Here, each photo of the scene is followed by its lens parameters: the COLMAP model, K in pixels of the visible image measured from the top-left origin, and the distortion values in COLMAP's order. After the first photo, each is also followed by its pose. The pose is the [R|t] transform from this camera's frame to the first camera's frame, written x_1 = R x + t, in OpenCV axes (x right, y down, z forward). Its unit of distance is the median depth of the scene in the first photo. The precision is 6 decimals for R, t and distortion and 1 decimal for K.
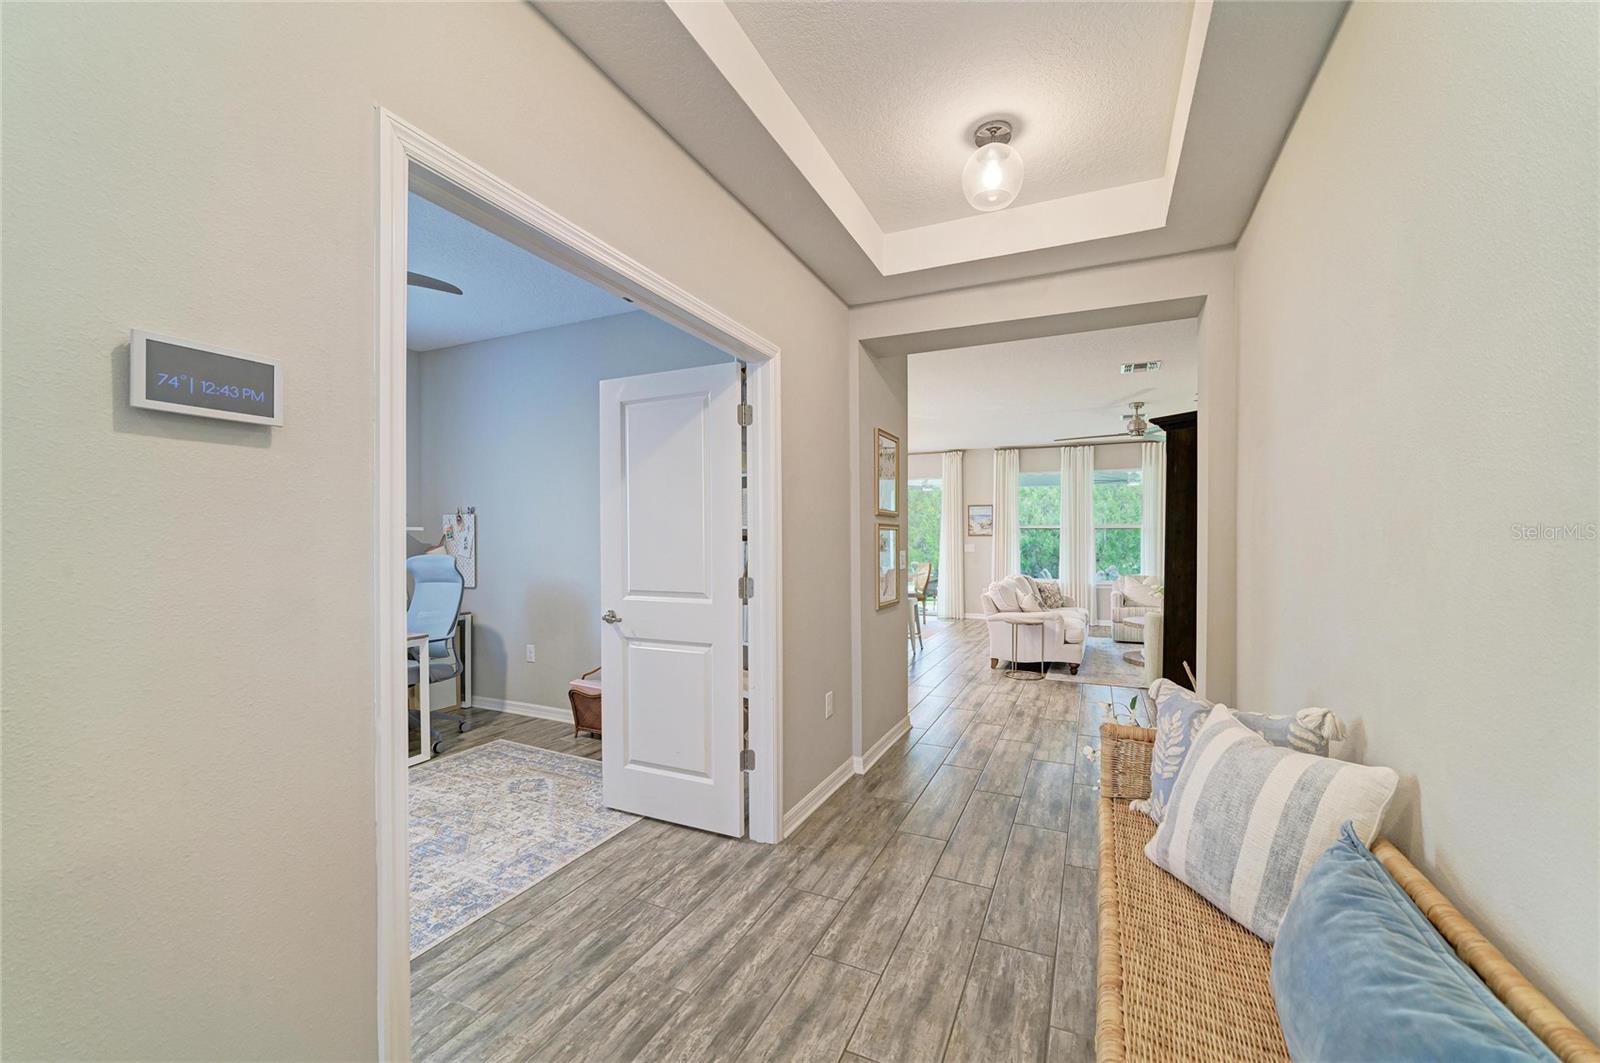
lens RADIAL K [[629.7, 0, 793.8], [0, 629.7, 532.4], [0, 0, 1]] dist [-0.014292, 0.003957]
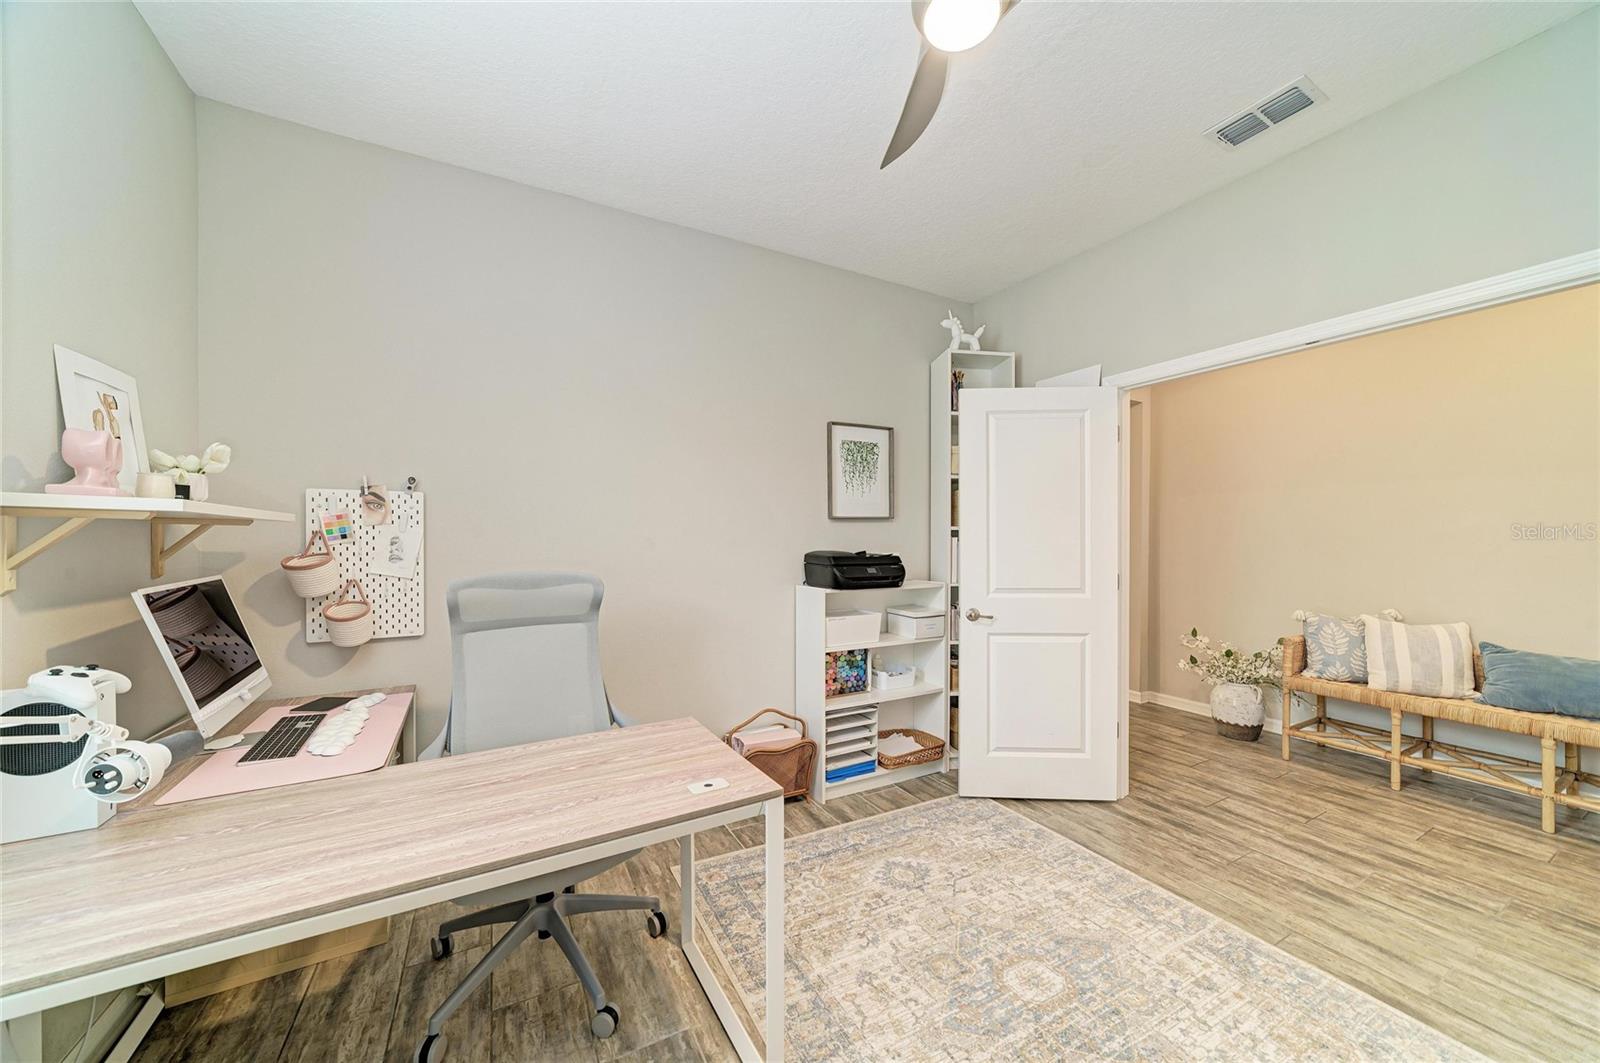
lens RADIAL K [[588.9, 0, 802.9], [0, 588.9, 531.8], [0, 0, 1]] dist [-0.020699, 0.004867]
pose [[0.591270, 0.001912, 0.806471, -1.504645], [-0.001050, 0.999998, -0.001601, 0.008107], [-0.806473, 0.000100, 0.591271, 0.997405]]
